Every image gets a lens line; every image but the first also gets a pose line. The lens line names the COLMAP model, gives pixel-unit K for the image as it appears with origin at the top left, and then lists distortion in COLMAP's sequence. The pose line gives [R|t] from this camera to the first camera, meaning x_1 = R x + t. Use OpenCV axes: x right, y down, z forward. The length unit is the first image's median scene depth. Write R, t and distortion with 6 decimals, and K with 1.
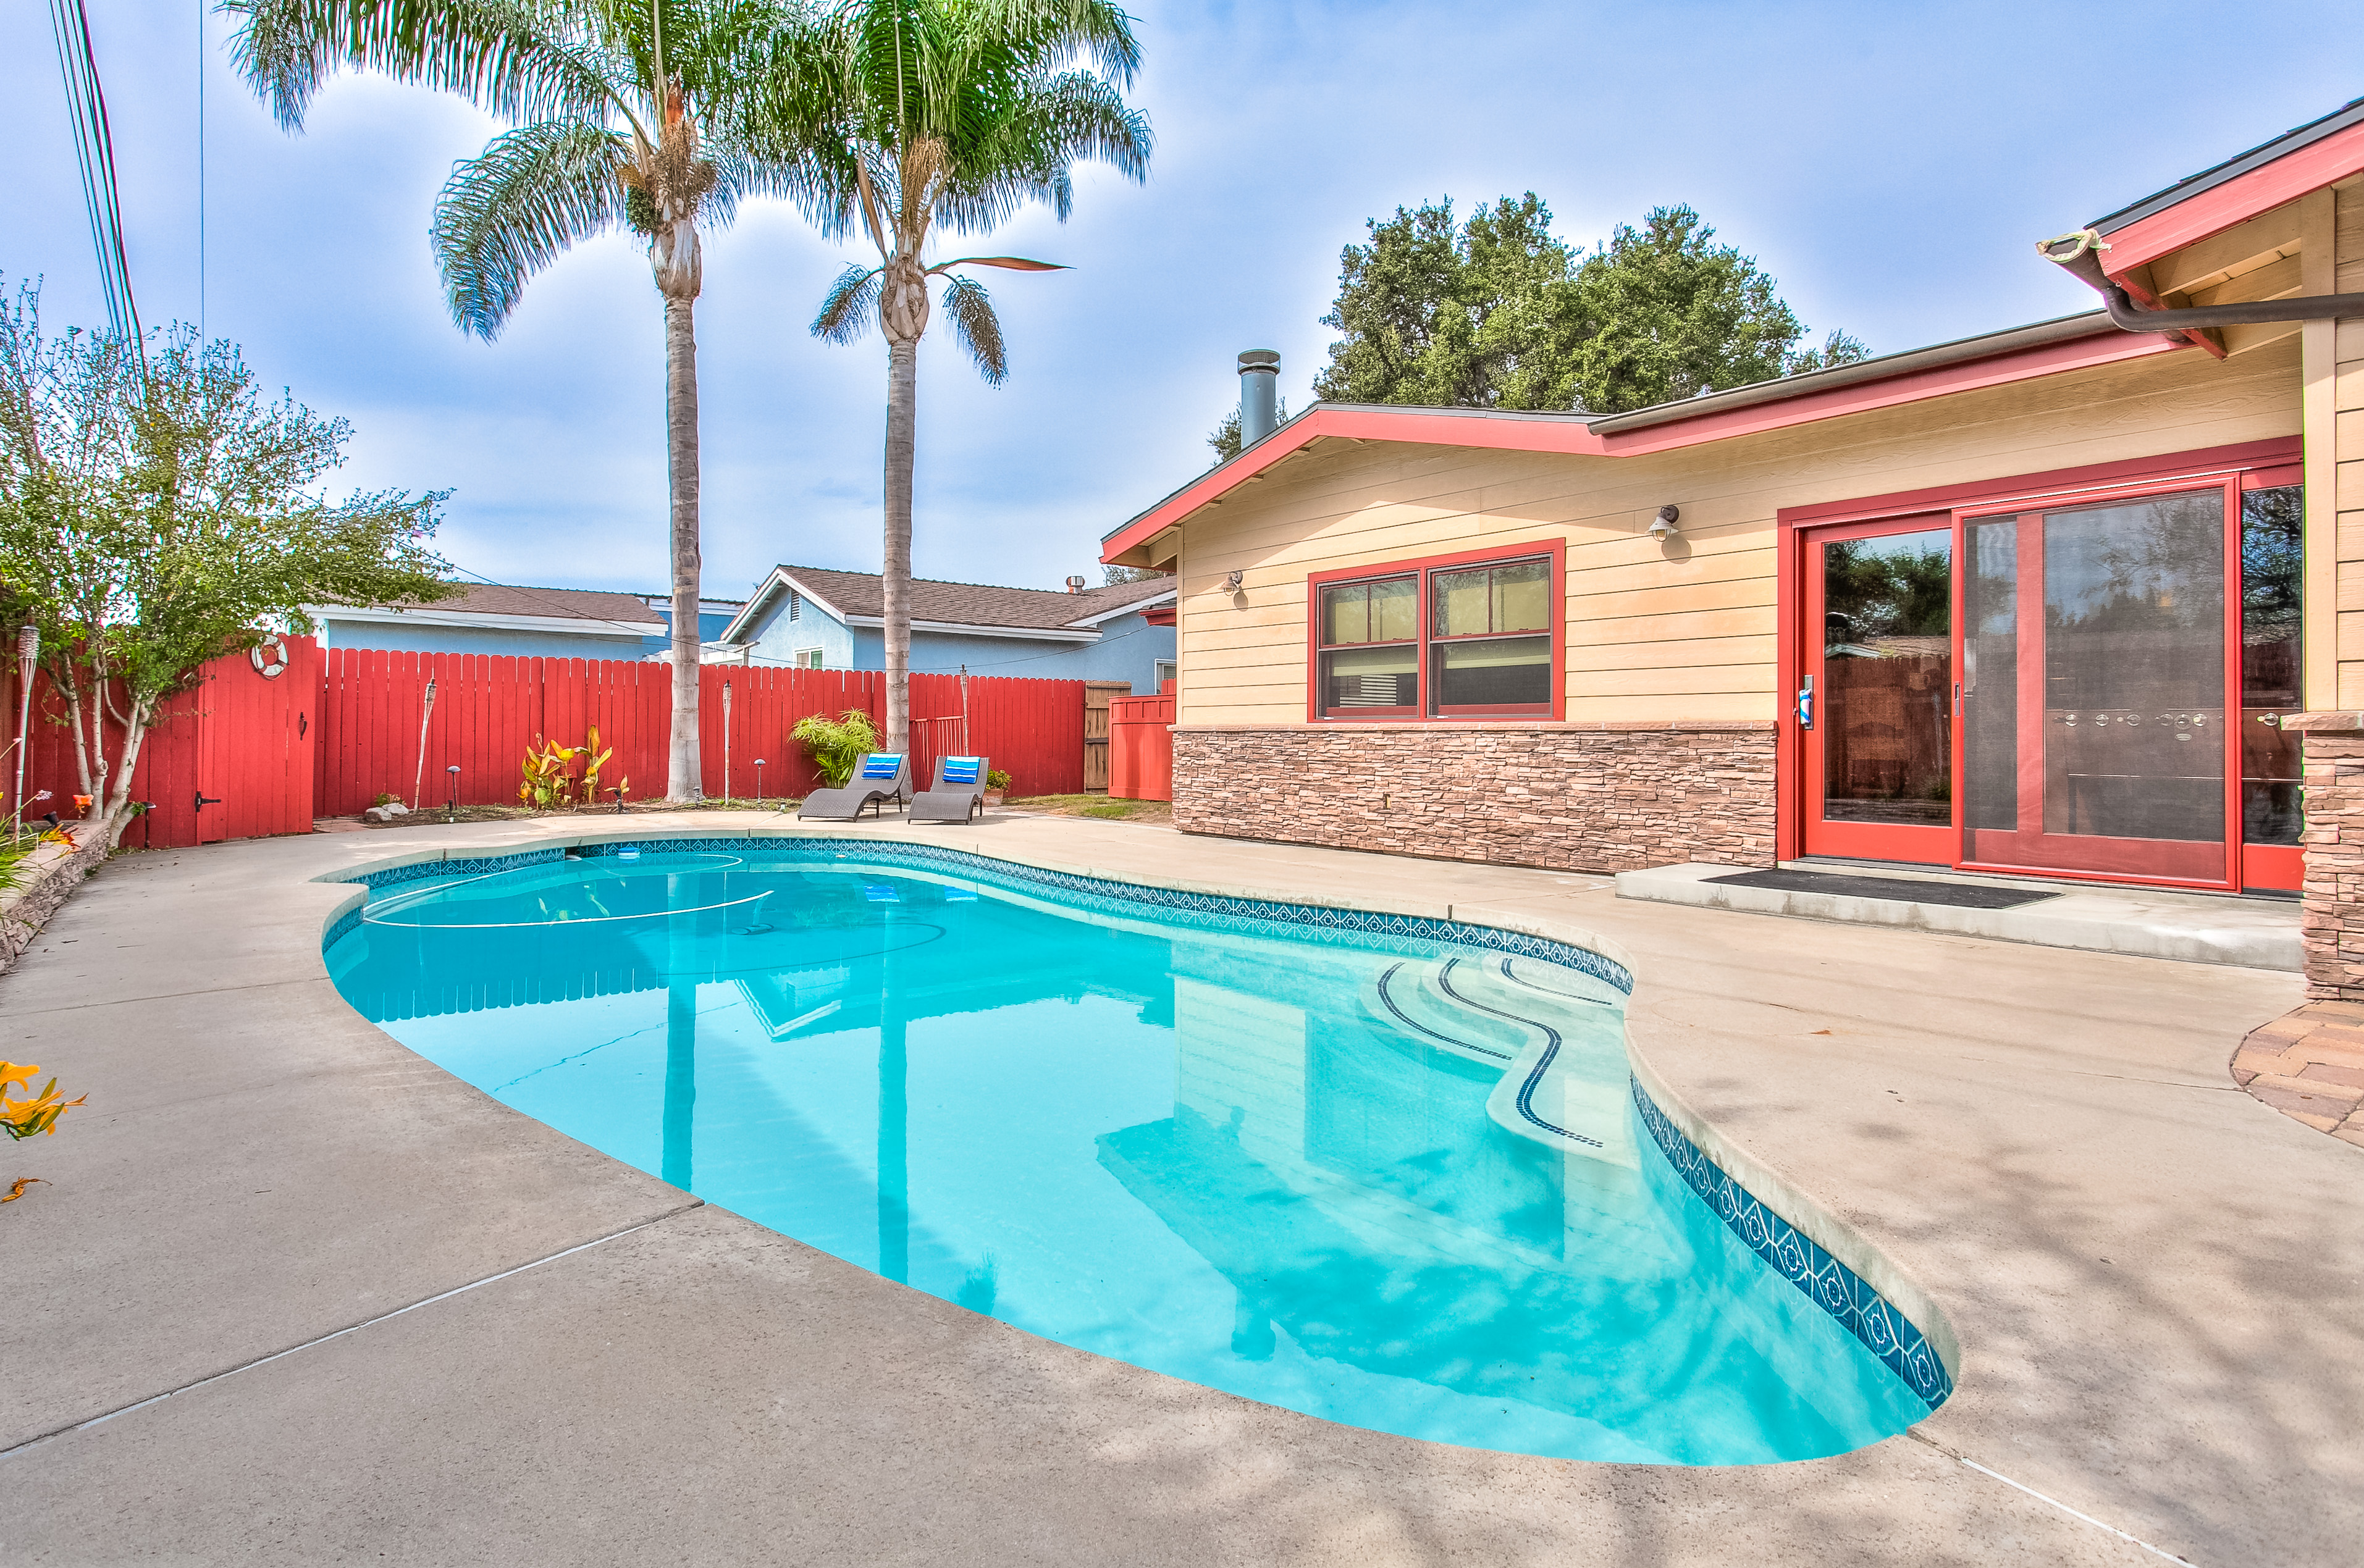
lens RADIAL K [[1212.9, 0, 1137.4], [0, 1212.9, 719.1], [0, 0, 1]] dist [0.006256, 0.000647]
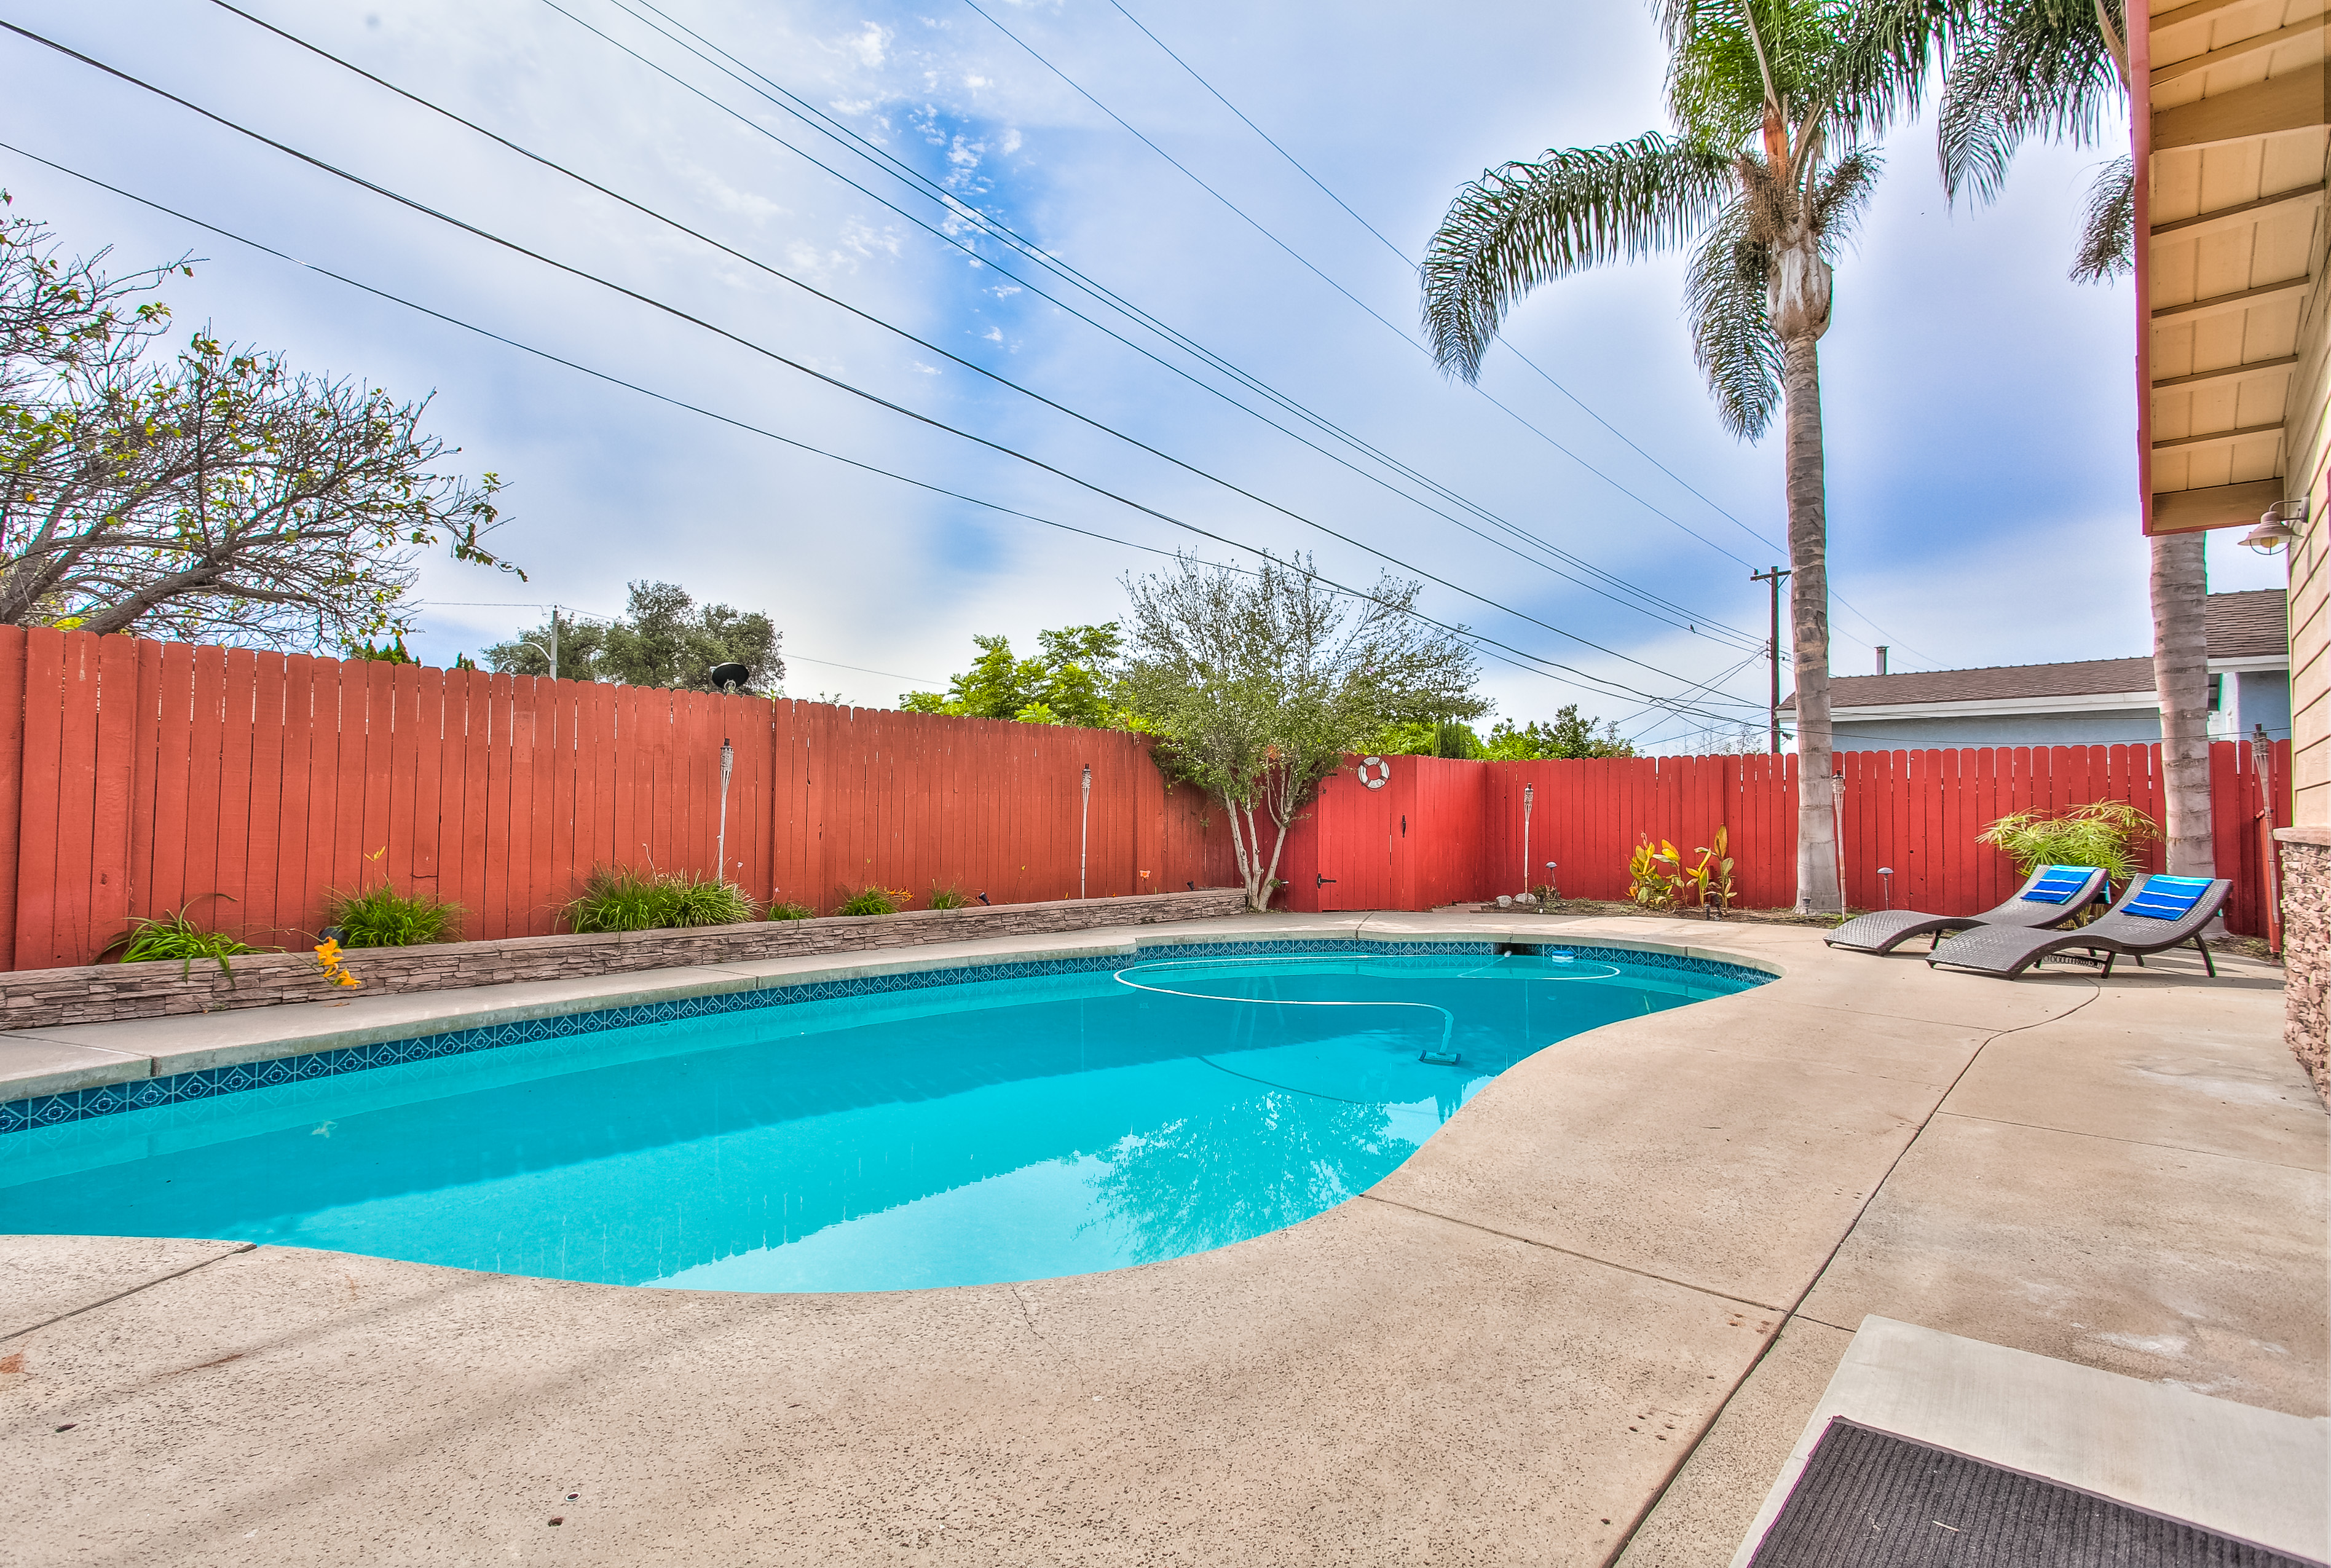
lens RADIAL K [[1118.5, 0, 1148.7], [0, 1118.5, 781.0], [0, 0, 1]] dist [0.006304, 0.000201]
pose [[0.194733, -0.037397, -0.980143, 0.347163], [0.006879, 0.999300, -0.036761, -0.000269], [0.980832, 0.000416, 0.194854, 0.424354]]
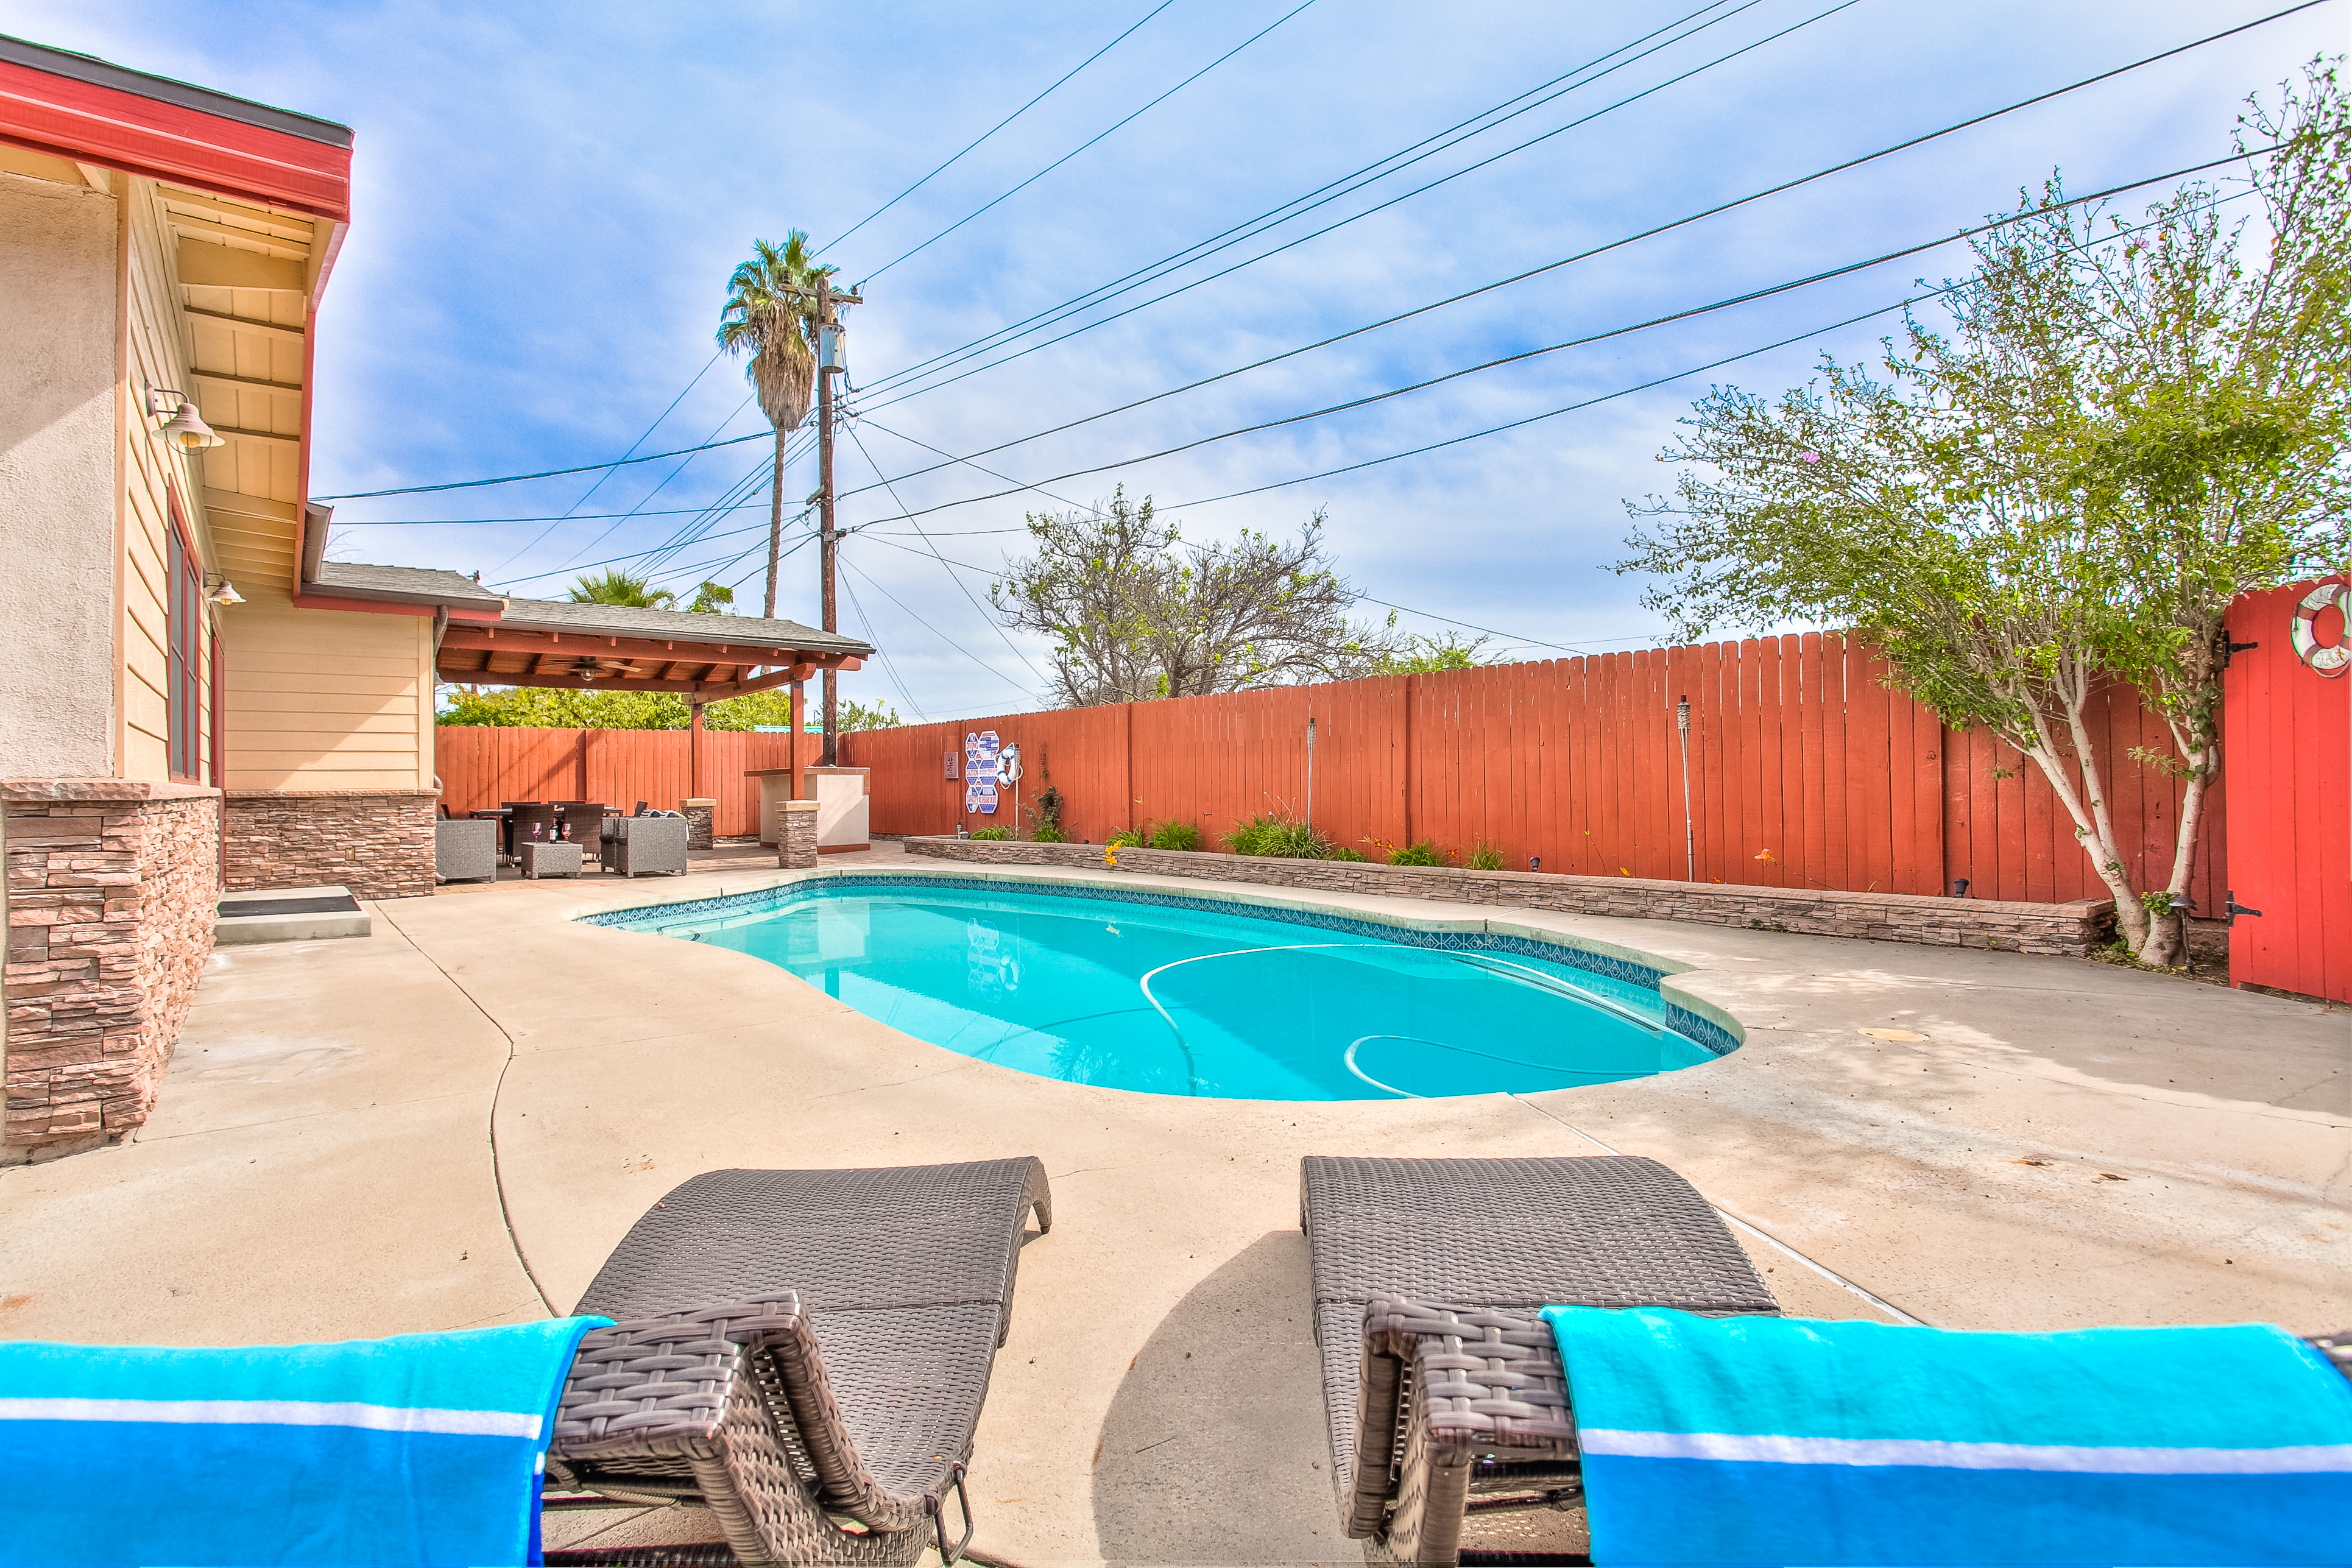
lens RADIAL K [[1206.9, 0, 1182.9], [0, 1206.9, 775.0], [0, 0, 1]] dist [0.006256, 0.000647]
pose [[-0.999930, 0.009555, -0.006956, -0.230600], [0.009681, 0.999785, -0.018338, 0.008401], [0.006780, -0.018404, -0.999808, 1.231531]]
